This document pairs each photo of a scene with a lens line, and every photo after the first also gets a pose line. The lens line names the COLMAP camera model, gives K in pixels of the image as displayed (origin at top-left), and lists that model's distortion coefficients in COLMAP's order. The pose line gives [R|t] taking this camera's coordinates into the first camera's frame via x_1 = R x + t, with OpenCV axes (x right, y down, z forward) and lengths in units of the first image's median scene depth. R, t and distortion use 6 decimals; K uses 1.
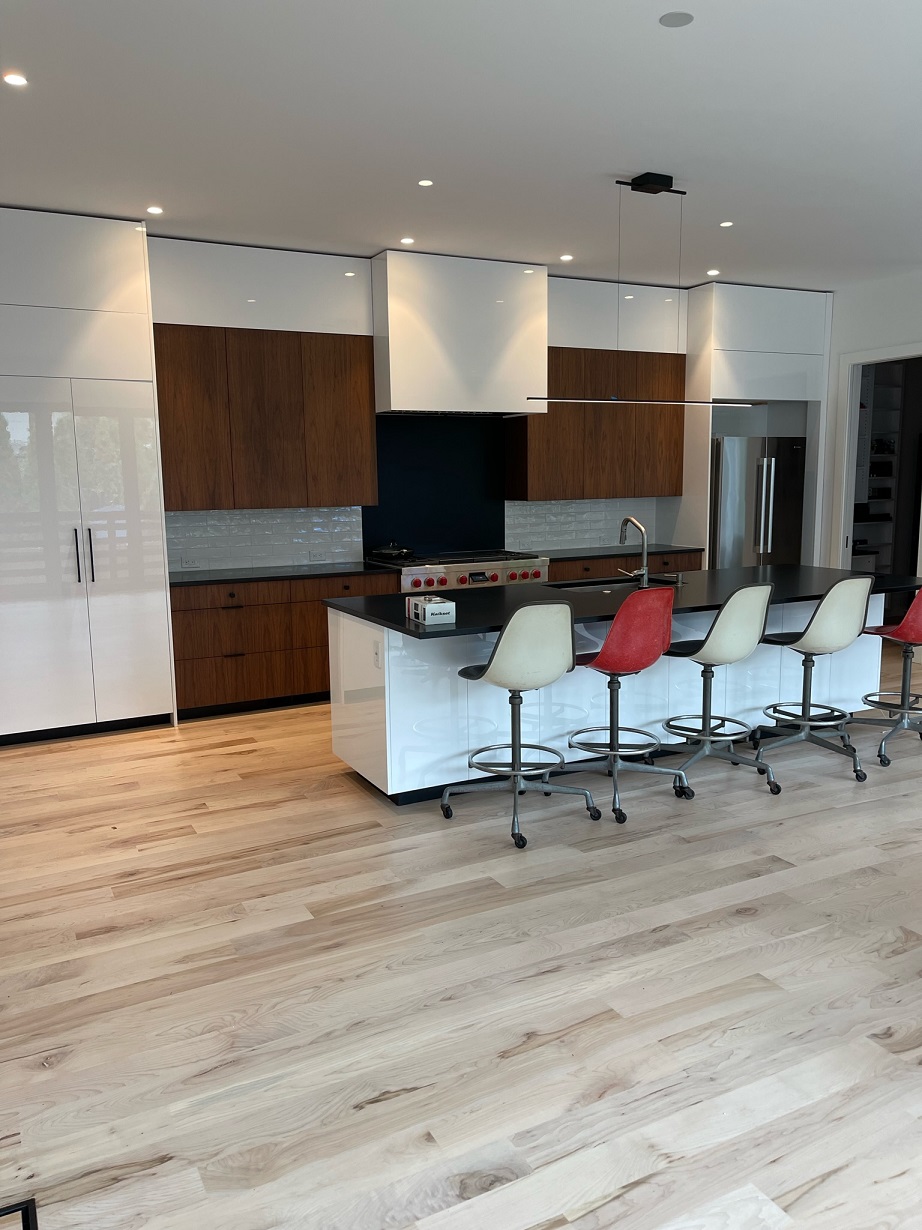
lens RADIAL K [[924.8, 0, 456.4], [0, 924.8, 611.5], [0, 0, 1]] dist [0.091356, -0.109497]
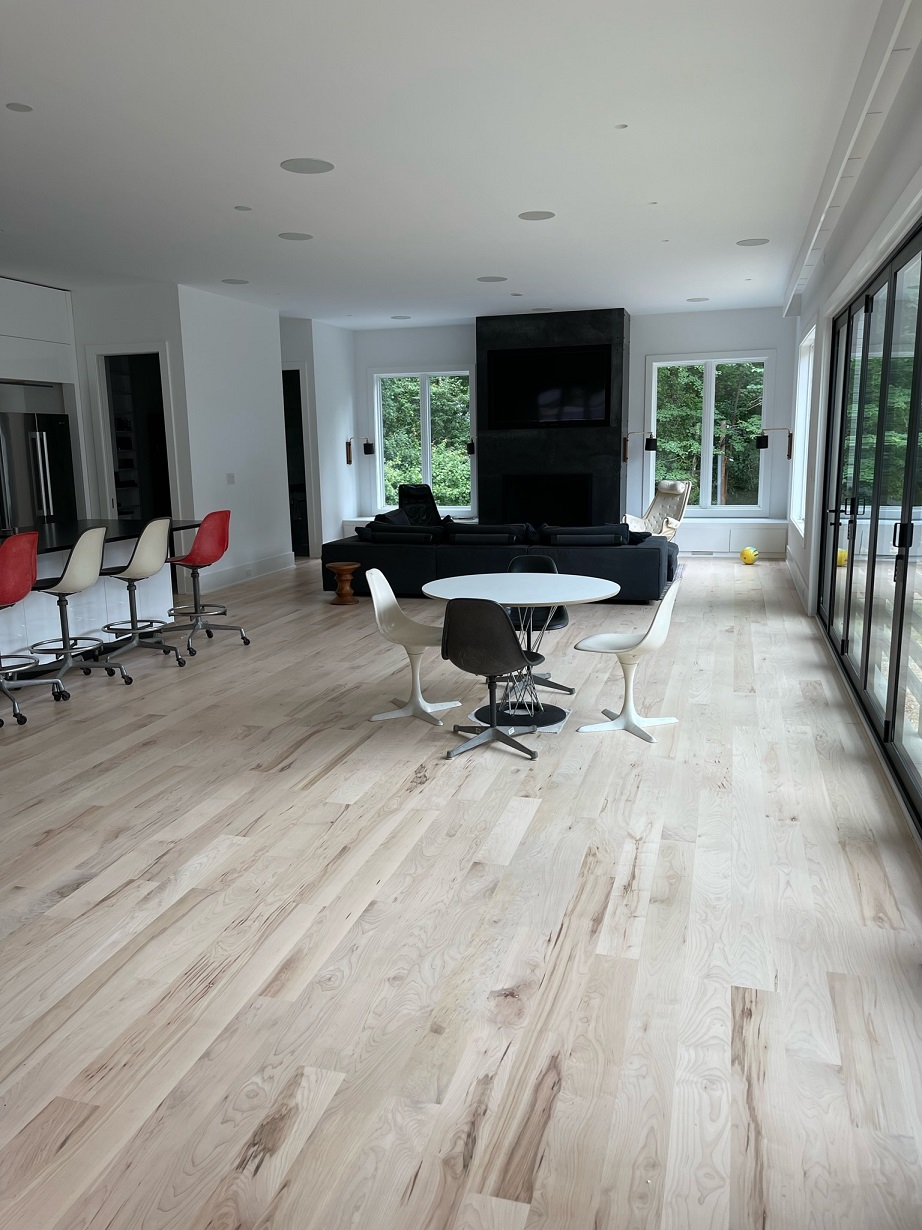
lens RADIAL K [[924.8, 0, 456.4], [0, 924.8, 611.5], [0, 0, 1]] dist [0.091356, -0.109497]
pose [[0.687756, -0.127071, 0.714733, -0.305934], [0.110831, 0.991398, 0.069612, 0.056735], [-0.717431, 0.031338, 0.695924, -0.293209]]
